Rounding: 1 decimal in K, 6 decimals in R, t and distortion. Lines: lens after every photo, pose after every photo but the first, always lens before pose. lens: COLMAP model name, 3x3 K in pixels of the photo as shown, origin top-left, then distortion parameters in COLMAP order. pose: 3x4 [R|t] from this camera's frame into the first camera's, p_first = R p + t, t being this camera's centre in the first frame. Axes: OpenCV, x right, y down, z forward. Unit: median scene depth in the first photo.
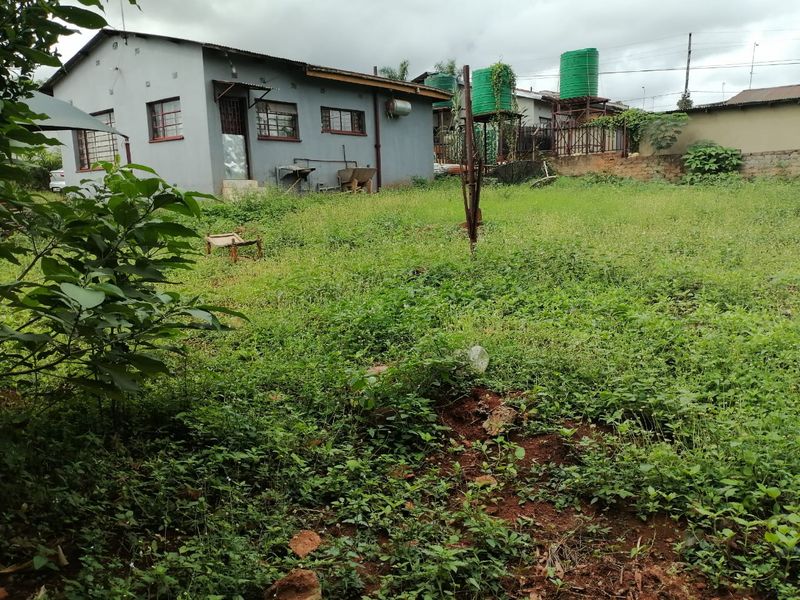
lens RADIAL K [[600.8, 0, 405.0], [0, 600.8, 302.6], [0, 0, 1]] dist [0.040226, -0.073600]
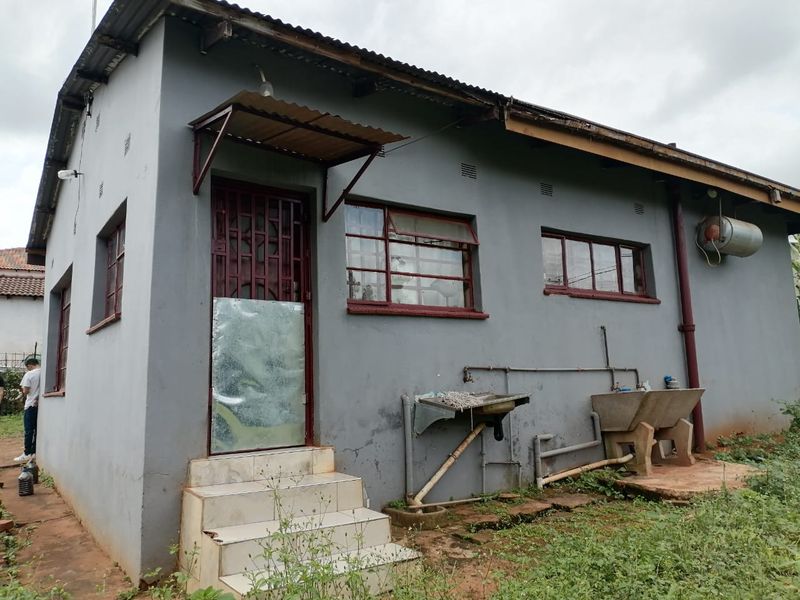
lens RADIAL K [[600.8, 0, 407.0], [0, 600.8, 305.2], [0, 0, 1]] dist [0.040226, -0.073600]
pose [[0.948223, -0.041624, -0.314867, -0.149947], [-0.055689, 0.954228, -0.293850, -0.240036], [0.312686, 0.296170, 0.902502, 0.943140]]
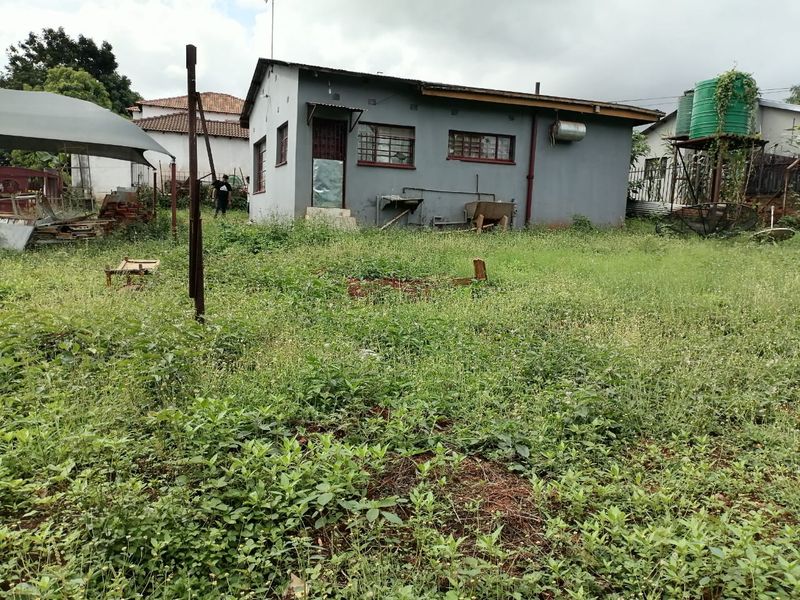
lens RADIAL K [[600.8, 0, 408.1], [0, 600.8, 321.3], [0, 0, 1]] dist [0.040226, -0.073600]
pose [[0.846056, 0.146128, -0.512676, 0.432360], [-0.159994, 0.986967, 0.017282, -0.080995], [0.508519, 0.067404, 0.858408, 0.337678]]
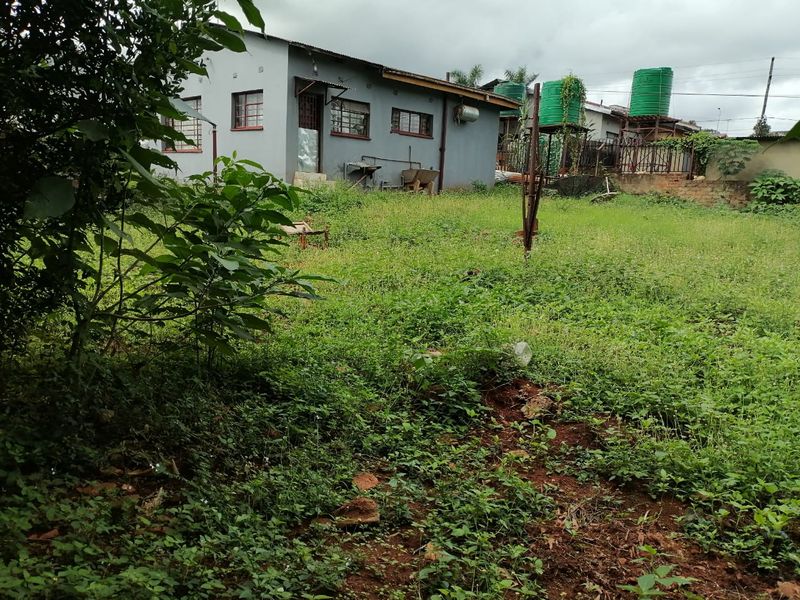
lens RADIAL K [[600.8, 0, 400.2], [0, 600.8, 307.3], [0, 0, 1]] dist [0.040226, -0.073600]
pose [[0.991627, 0.098652, -0.083324, -0.007636], [-0.098094, 0.995119, 0.010784, 0.007010], [0.083981, -0.002520, 0.996464, -0.052593]]
